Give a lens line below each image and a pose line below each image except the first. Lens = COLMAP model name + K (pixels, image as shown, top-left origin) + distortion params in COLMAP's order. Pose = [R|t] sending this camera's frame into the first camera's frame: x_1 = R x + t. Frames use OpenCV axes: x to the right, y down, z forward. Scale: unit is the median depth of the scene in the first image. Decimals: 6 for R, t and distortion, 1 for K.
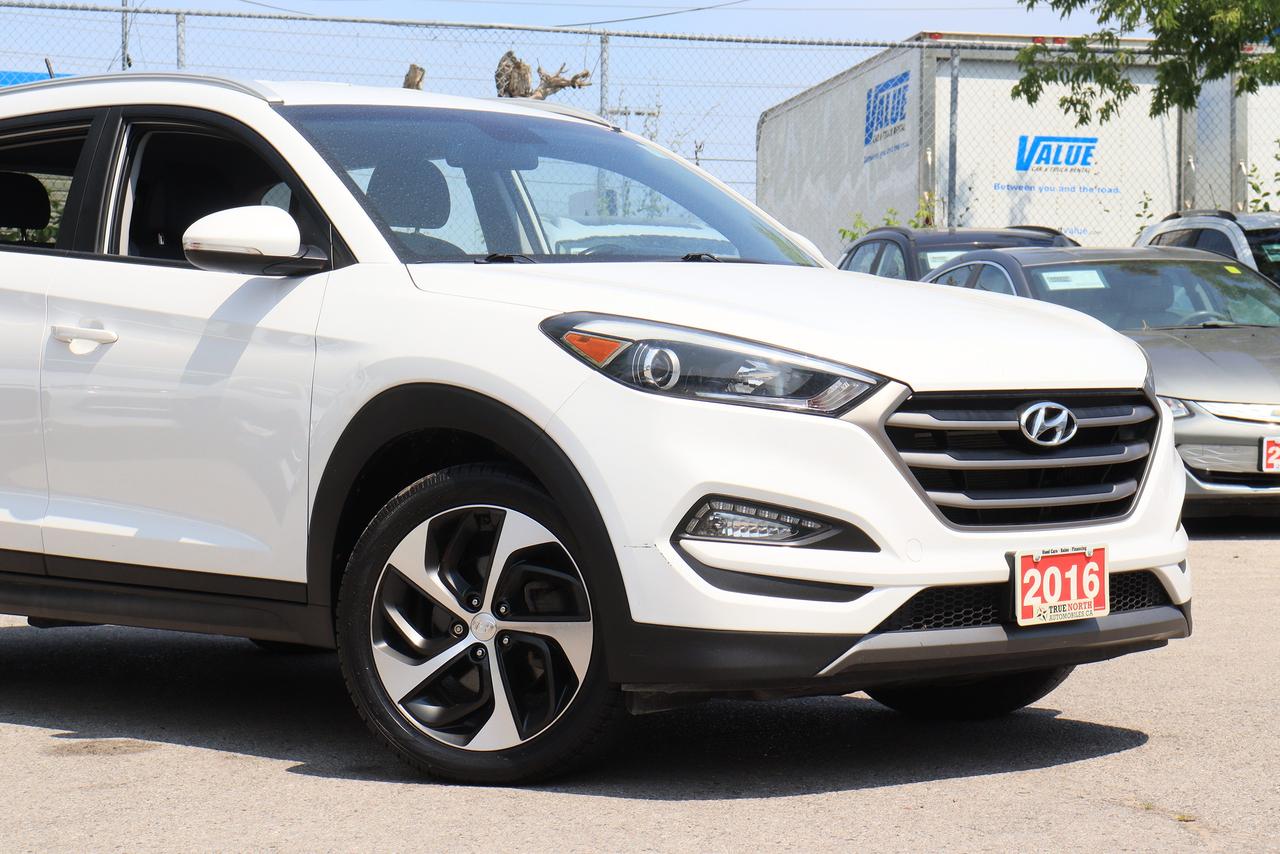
lens RADIAL K [[3069.9, 0, 645.6], [0, 3069.9, 457.2], [0, 0, 1]] dist [0.463056, 0.000000]
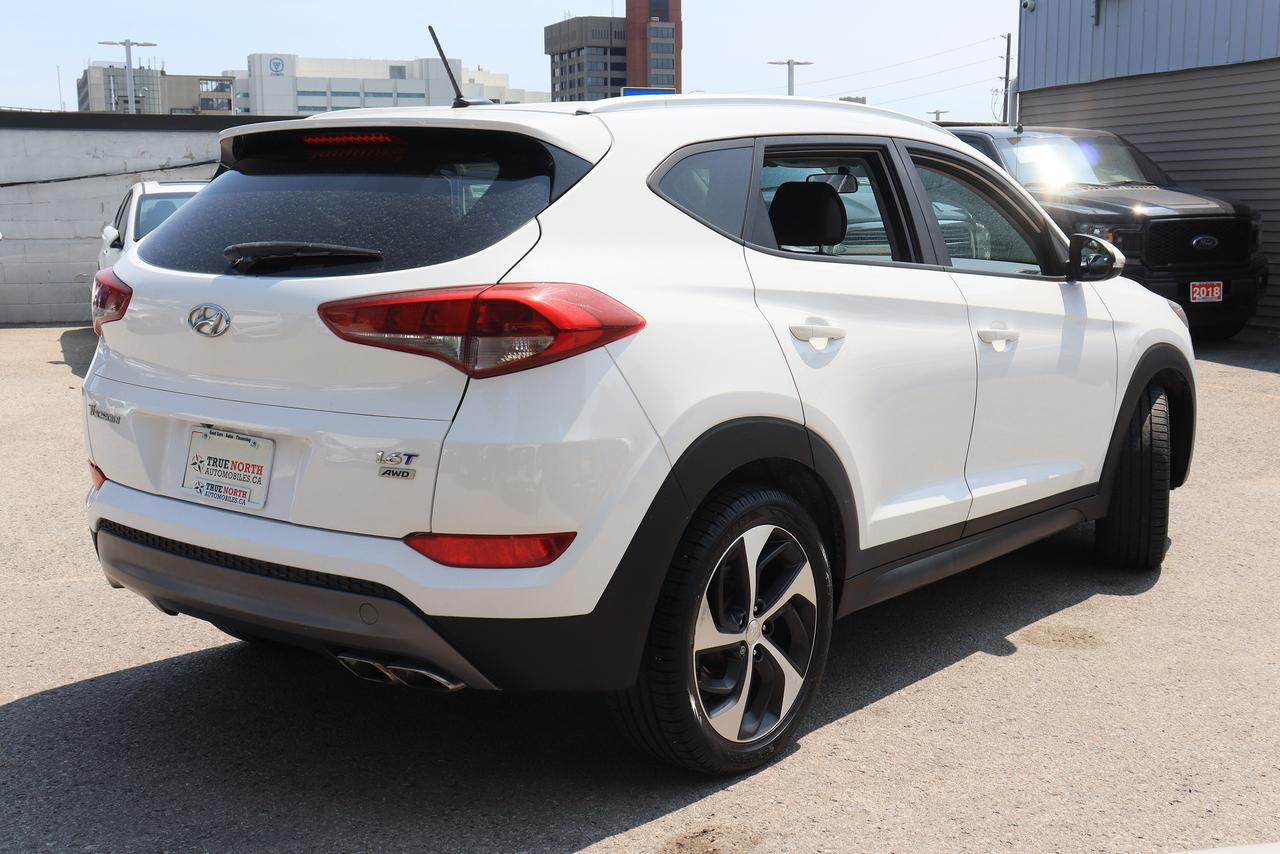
lens RADIAL K [[1536.6, 0, 645.3], [0, 1536.6, 425.3], [0, 0, 1]] dist [-0.073600, 0.000000]
pose [[-0.135875, -0.140949, 0.980648, -0.832685], [0.023172, 0.989105, 0.145375, -0.104291], [-0.990455, 0.042477, -0.131129, 1.338532]]
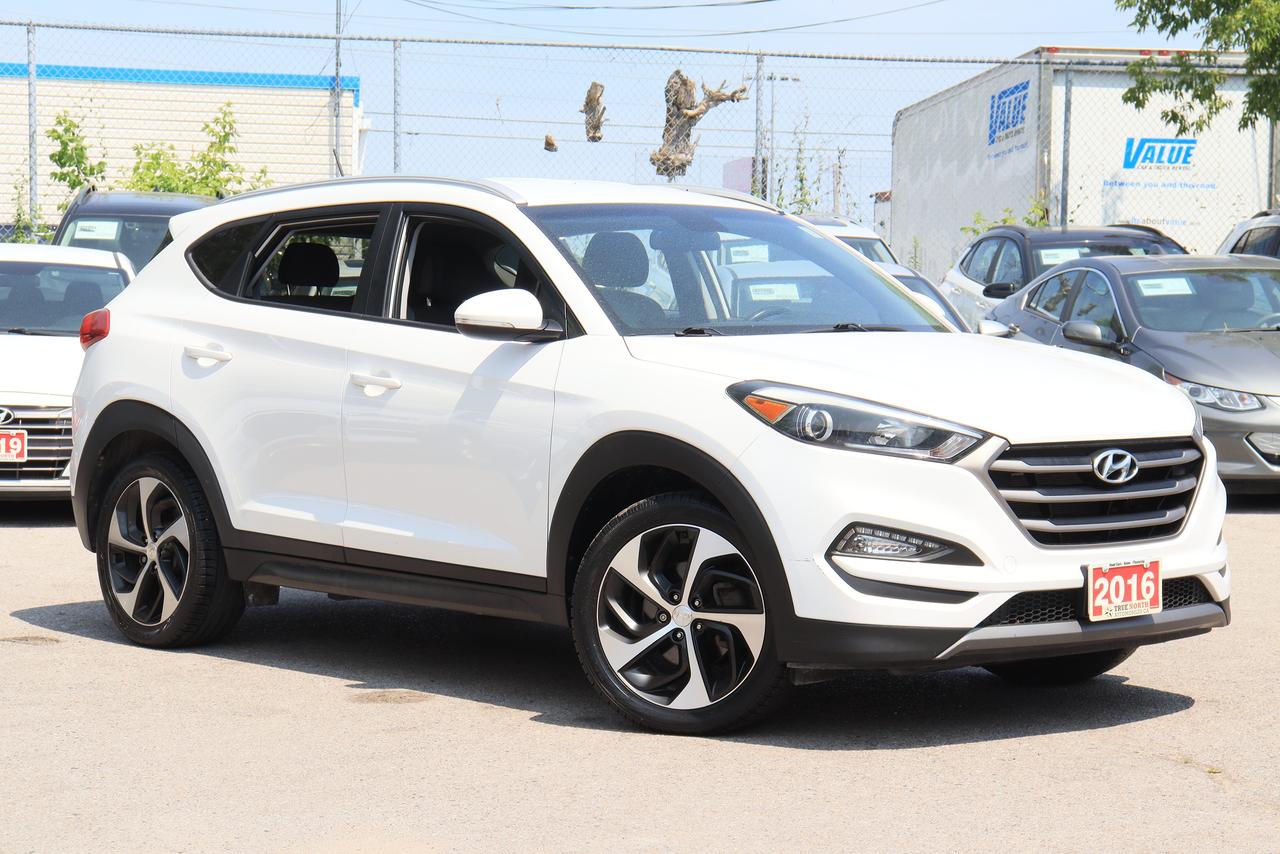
lens RADIAL K [[2828.8, 0, 652.4], [0, 2828.8, 469.5], [0, 0, 1]] dist [0.458309, 0.000000]
pose [[0.998885, 0.007269, -0.046637, -0.008520], [-0.005942, 0.999575, 0.028529, -0.040517], [0.046824, -0.028220, 0.998504, -0.206328]]
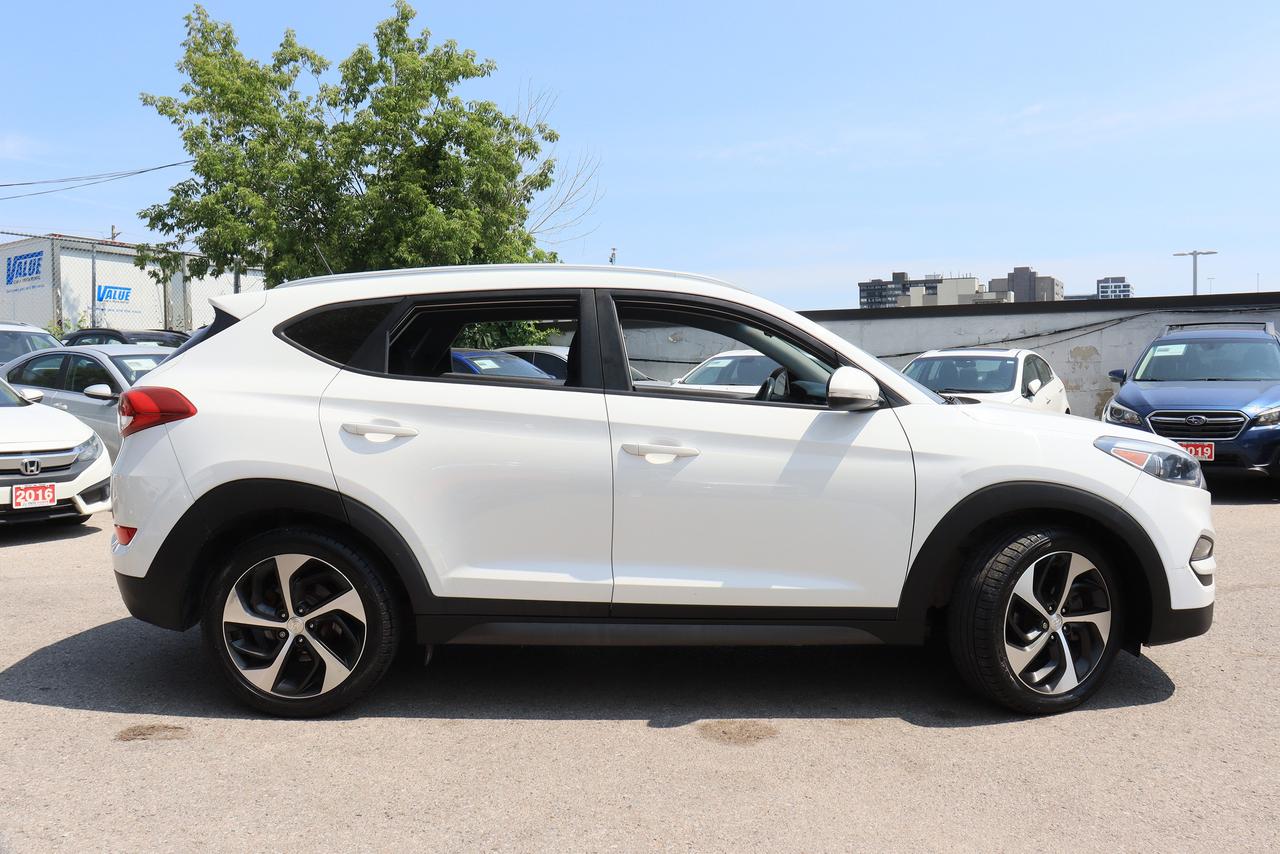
lens RADIAL K [[1111.2, 0, 645.4], [0, 1111.2, 414.7], [0, 0, 1]] dist [-0.126093, 0.038211]
pose [[0.674791, -0.025655, 0.737563, -0.618870], [0.017032, 0.999671, 0.019190, -0.071959], [-0.737813, -0.000387, 0.675006, 0.722356]]
